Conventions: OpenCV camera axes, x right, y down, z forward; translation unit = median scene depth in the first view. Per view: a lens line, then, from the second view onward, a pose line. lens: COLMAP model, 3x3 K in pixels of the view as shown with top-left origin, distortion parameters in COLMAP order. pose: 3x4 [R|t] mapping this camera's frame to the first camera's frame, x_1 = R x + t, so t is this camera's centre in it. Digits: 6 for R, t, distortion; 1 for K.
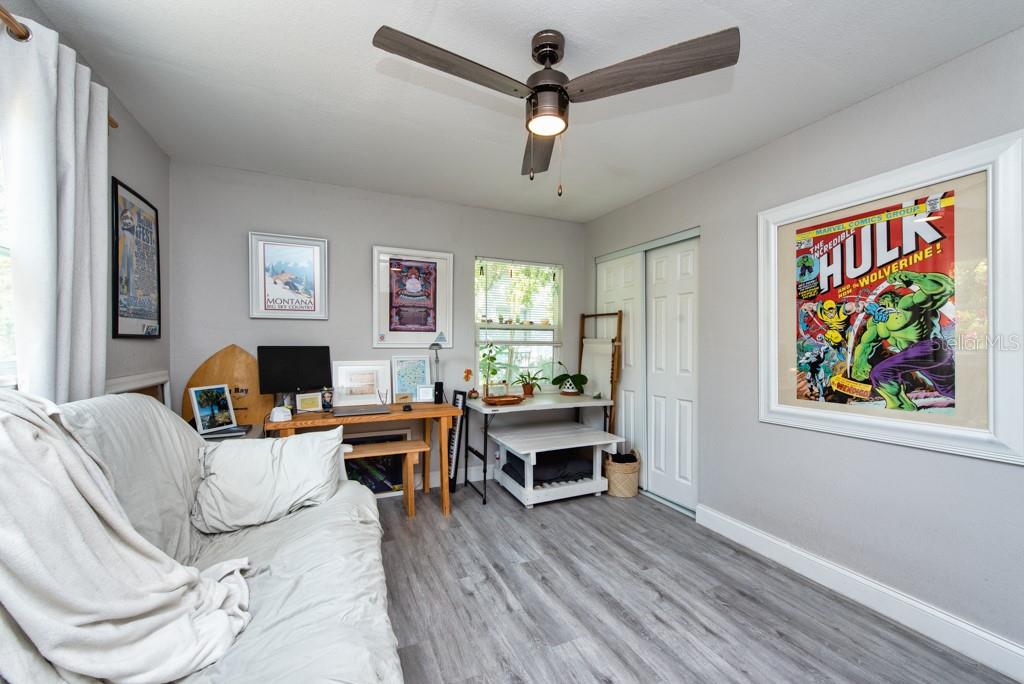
lens RADIAL K [[404.2, 0, 513.2], [0, 404.2, 345.1], [0, 0, 1]] dist [0.016349, -0.003976]
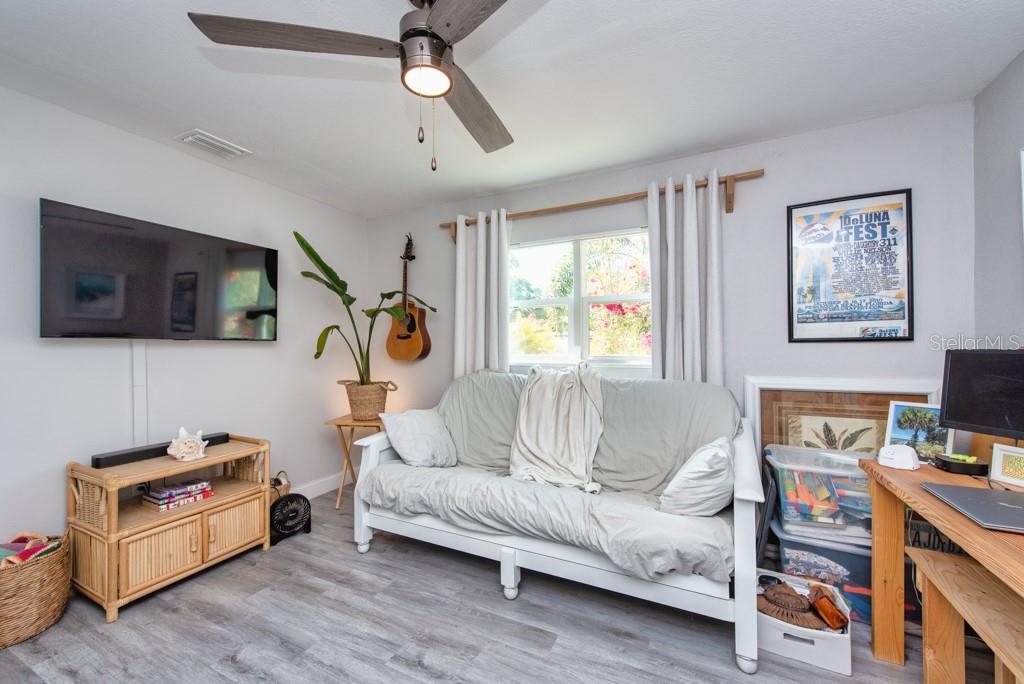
lens RADIAL K [[404.2, 0, 515.7], [0, 404.2, 346.8], [0, 0, 1]] dist [0.016349, -0.003976]
pose [[-0.778020, -0.008666, -0.628180, 0.273977], [-0.004330, 0.999955, -0.008432, 0.006822], [0.628224, -0.003840, -0.778023, 1.039415]]
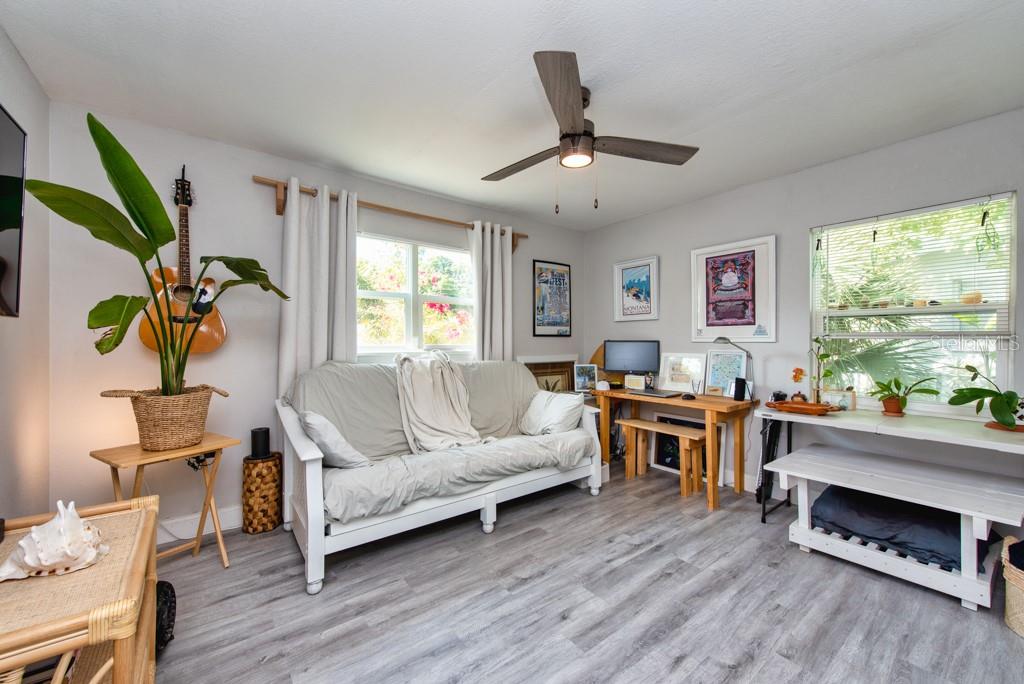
lens RADIAL K [[404.2, 0, 511.3], [0, 404.2, 339.9], [0, 0, 1]] dist [0.016349, -0.003976]
pose [[0.222476, -0.008369, -0.974902, 0.740345], [-0.002599, 0.999955, -0.009177, 0.014425], [0.974935, 0.004576, 0.222445, 0.316179]]
